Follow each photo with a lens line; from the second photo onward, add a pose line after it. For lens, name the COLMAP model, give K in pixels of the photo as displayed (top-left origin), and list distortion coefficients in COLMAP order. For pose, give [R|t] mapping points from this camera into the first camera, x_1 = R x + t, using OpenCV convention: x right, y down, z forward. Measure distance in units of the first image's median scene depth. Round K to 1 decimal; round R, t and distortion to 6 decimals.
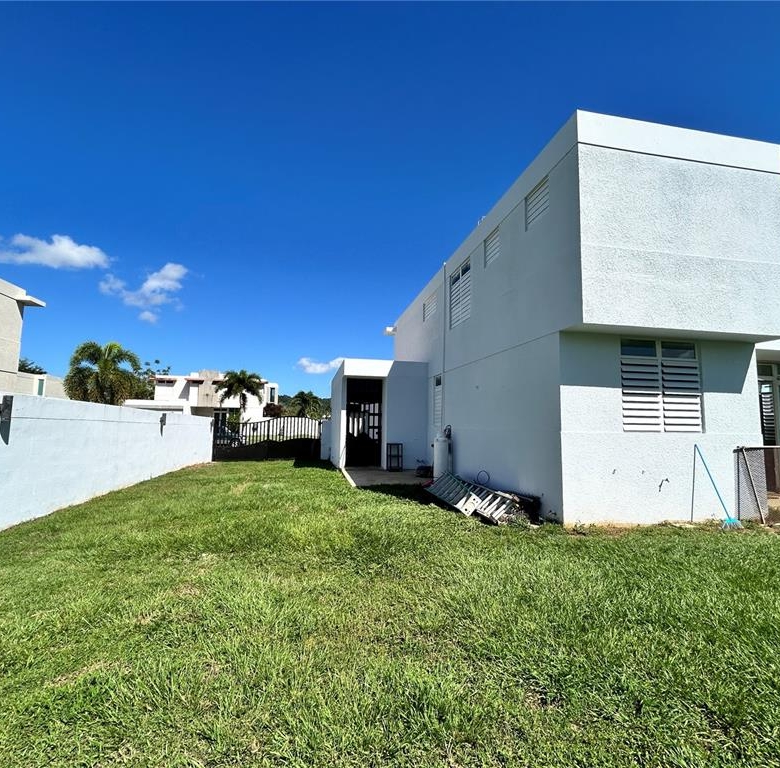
lens RADIAL K [[418.6, 0, 390.5], [0, 418.6, 381.9], [0, 0, 1]] dist [-0.005607, 0.003387]
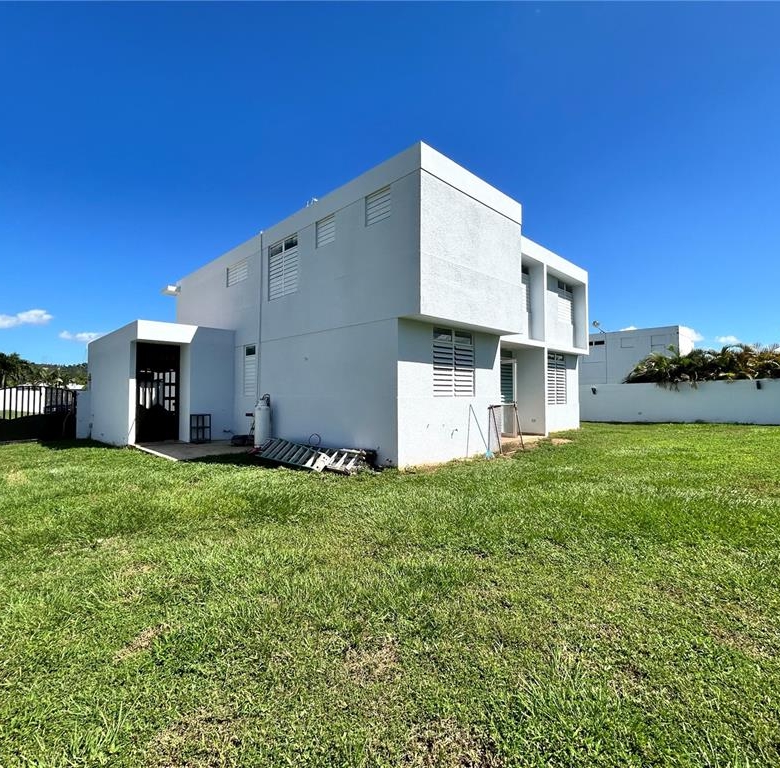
lens RADIAL K [[418.6, 0, 394.6], [0, 418.6, 383.6], [0, 0, 1]] dist [-0.005607, 0.003387]
pose [[0.831252, -0.001029, 0.555895, -0.166986], [-0.042117, 0.997007, 0.064825, -0.002705], [-0.554298, -0.077299, 0.828721, -0.025966]]
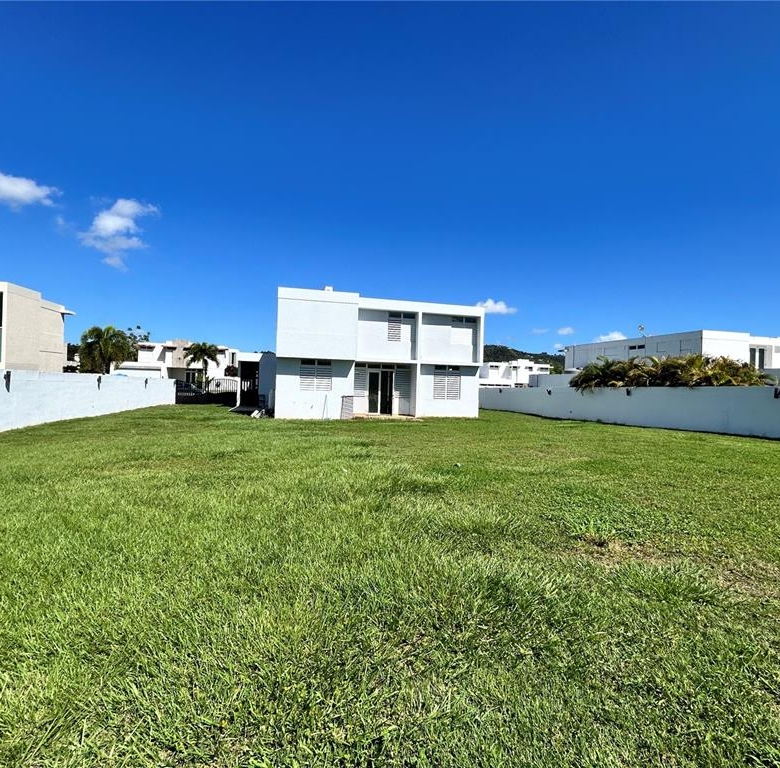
lens RADIAL K [[418.6, 0, 392.7], [0, 418.6, 378.2], [0, 0, 1]] dist [-0.005607, 0.003387]
pose [[0.999074, 0.018414, 0.038875, 0.630527], [-0.021884, 0.995629, 0.090793, -0.146585], [-0.037033, -0.091560, 0.995111, -1.168050]]
